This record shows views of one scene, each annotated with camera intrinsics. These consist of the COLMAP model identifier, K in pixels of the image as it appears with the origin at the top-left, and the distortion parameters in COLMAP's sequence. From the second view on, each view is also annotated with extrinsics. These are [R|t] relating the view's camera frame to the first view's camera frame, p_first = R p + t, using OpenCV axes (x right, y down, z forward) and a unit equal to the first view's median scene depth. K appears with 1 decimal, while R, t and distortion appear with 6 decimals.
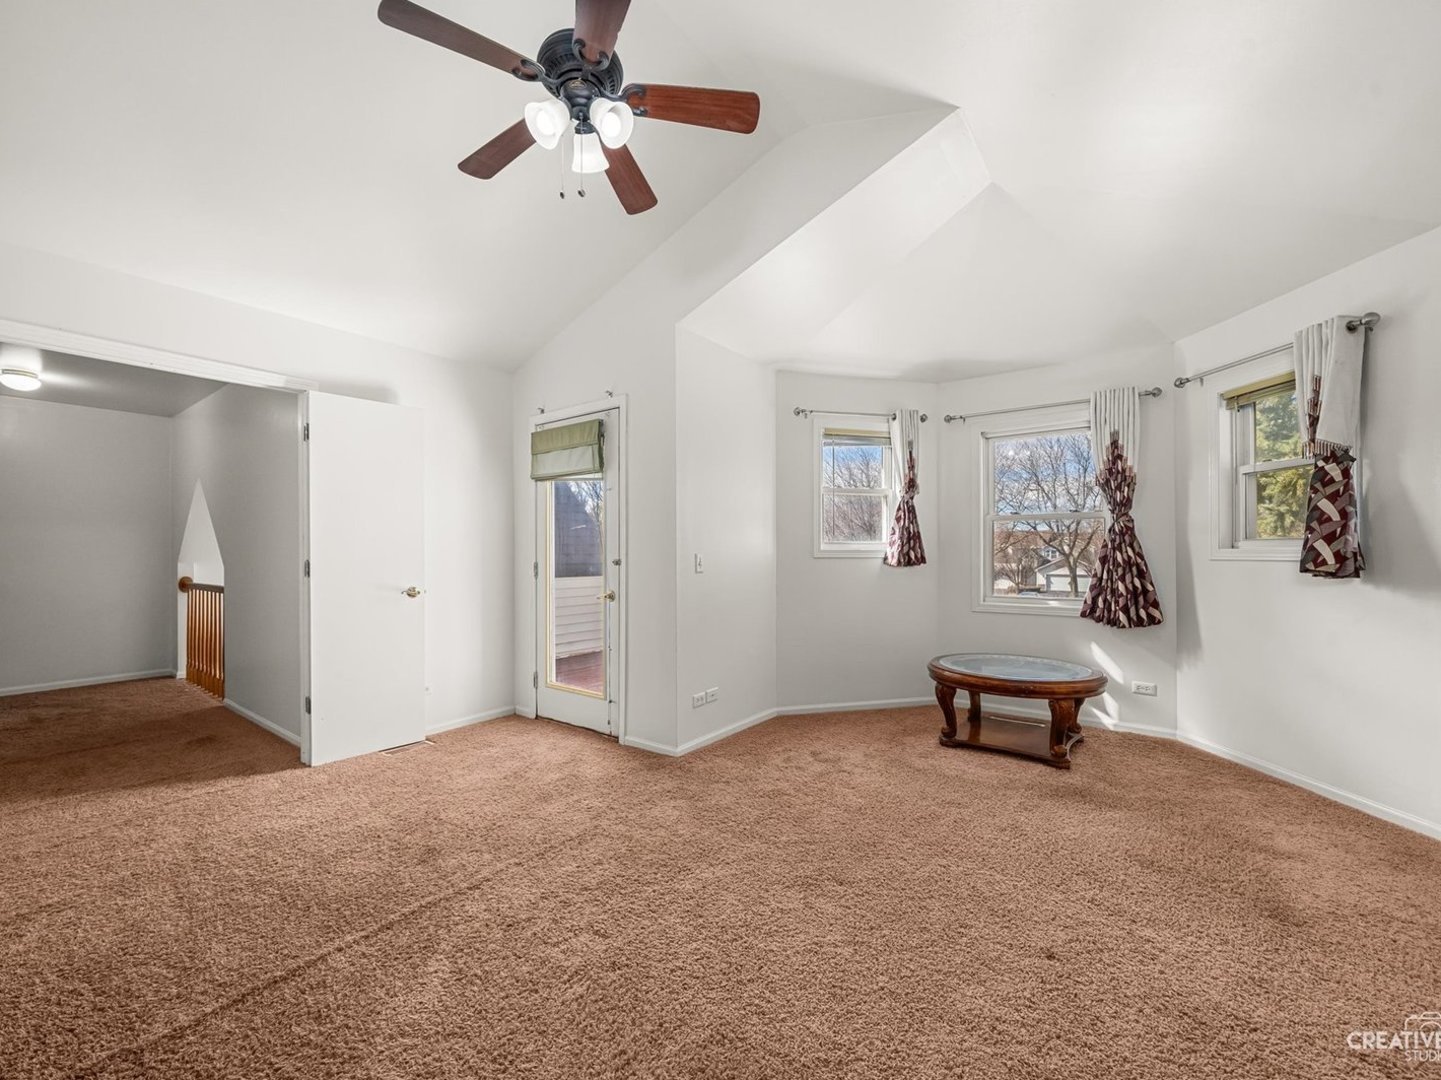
lens RADIAL K [[601.9, 0, 718.3], [0, 601.9, 559.3], [0, 0, 1]] dist [0.001007, 0.000000]
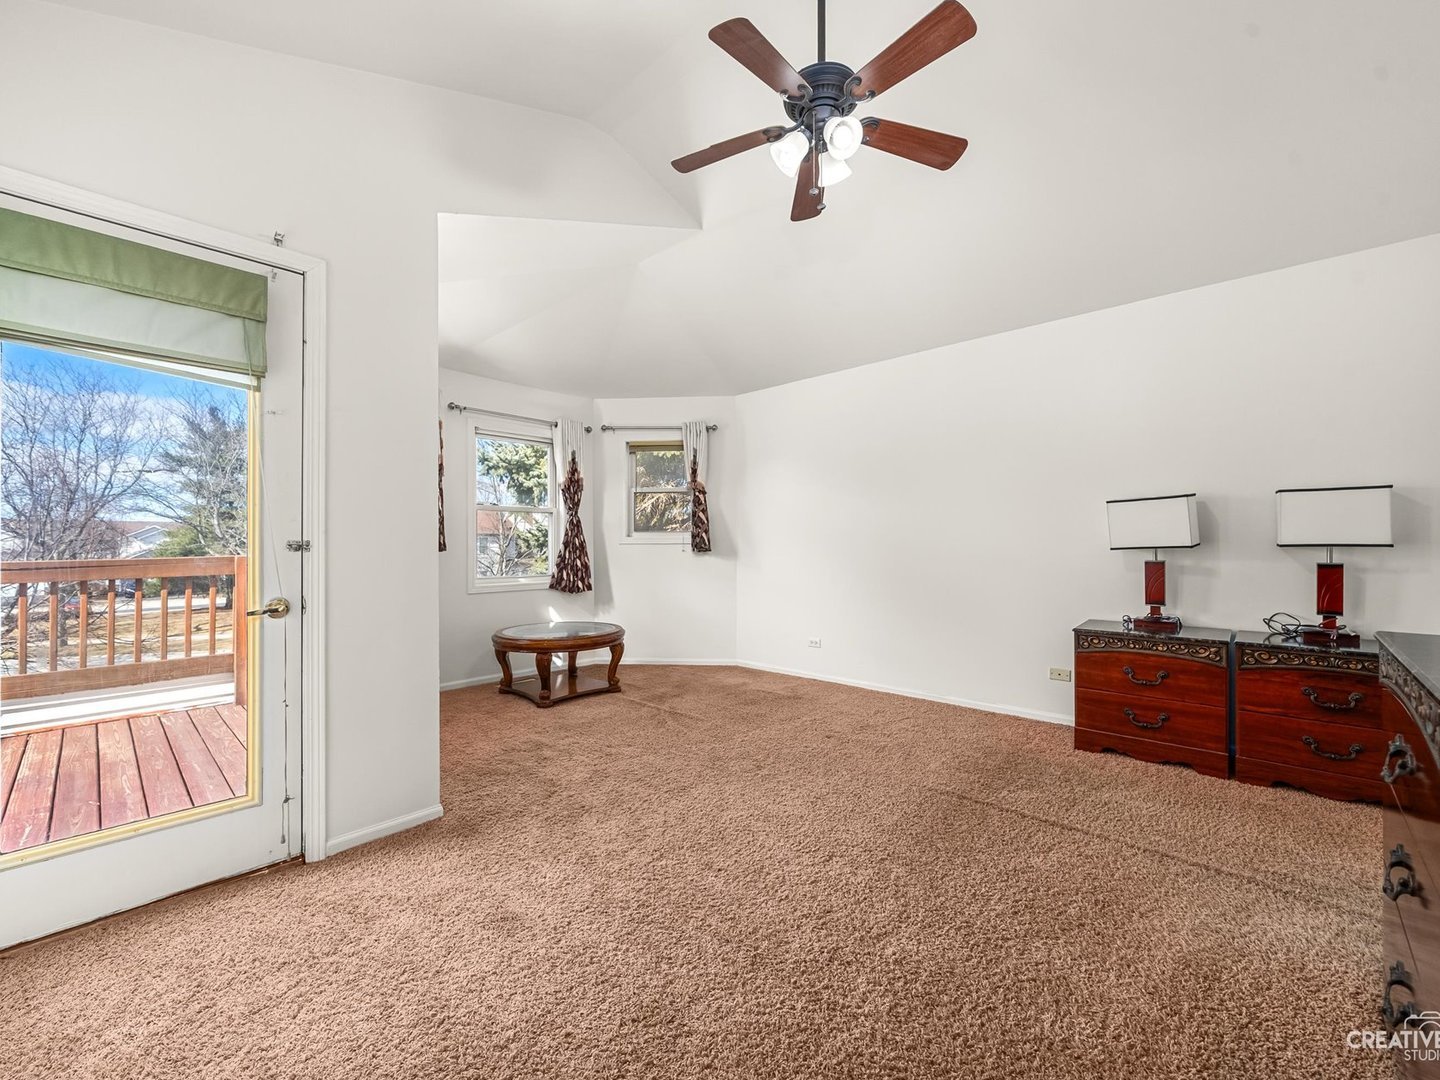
lens RADIAL K [[591.9, 0, 713.9], [0, 591.9, 547.2], [0, 0, 1]] dist [-0.001407, -0.000332]
pose [[0.106274, -0.003049, 0.994332, -0.678814], [0.011899, 0.999928, 0.001795, 0.009652], [-0.994266, 0.011640, 0.106302, 0.552480]]
